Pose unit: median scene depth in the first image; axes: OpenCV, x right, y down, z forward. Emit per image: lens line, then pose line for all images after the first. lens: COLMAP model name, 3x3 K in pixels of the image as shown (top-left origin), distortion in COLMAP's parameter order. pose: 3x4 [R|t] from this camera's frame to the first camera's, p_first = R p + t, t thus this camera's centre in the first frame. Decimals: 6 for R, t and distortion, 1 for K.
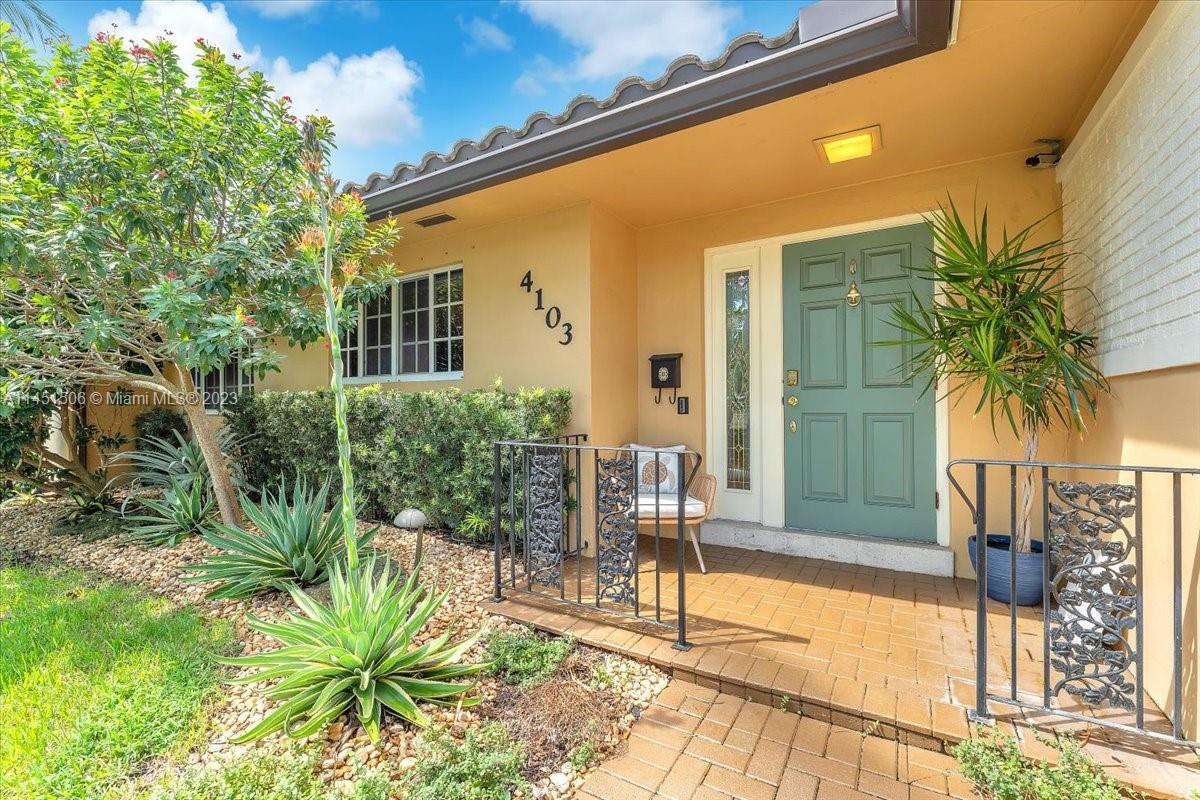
lens RADIAL K [[505.8, 0, 602.7], [0, 505.8, 397.7], [0, 0, 1]] dist [-0.000674, -0.000273]
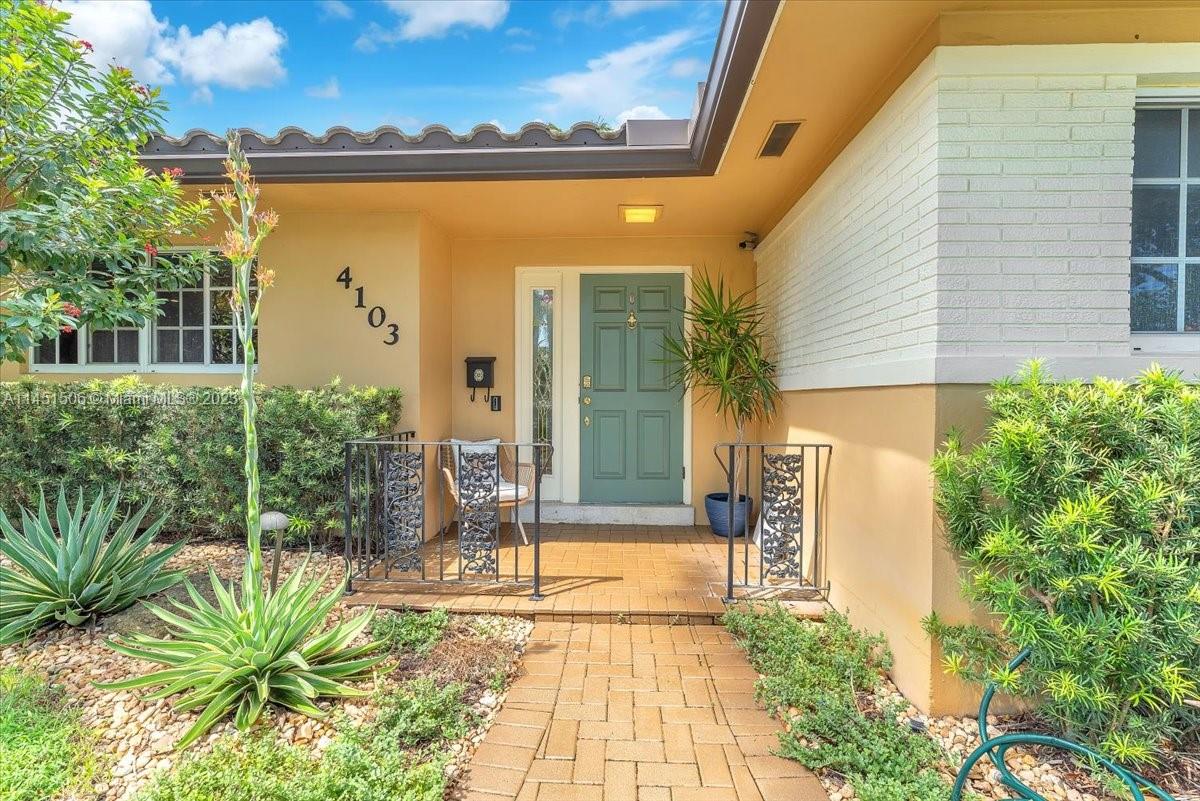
lens RADIAL K [[496.6, 0, 598.5], [0, 496.6, 396.7], [0, 0, 1]] dist [-0.000732, -0.000093]
pose [[0.884443, 0.010649, 0.466526, -0.262715], [-0.016896, 0.999815, 0.009210, -0.023515], [-0.466342, -0.016028, 0.884459, -0.146807]]
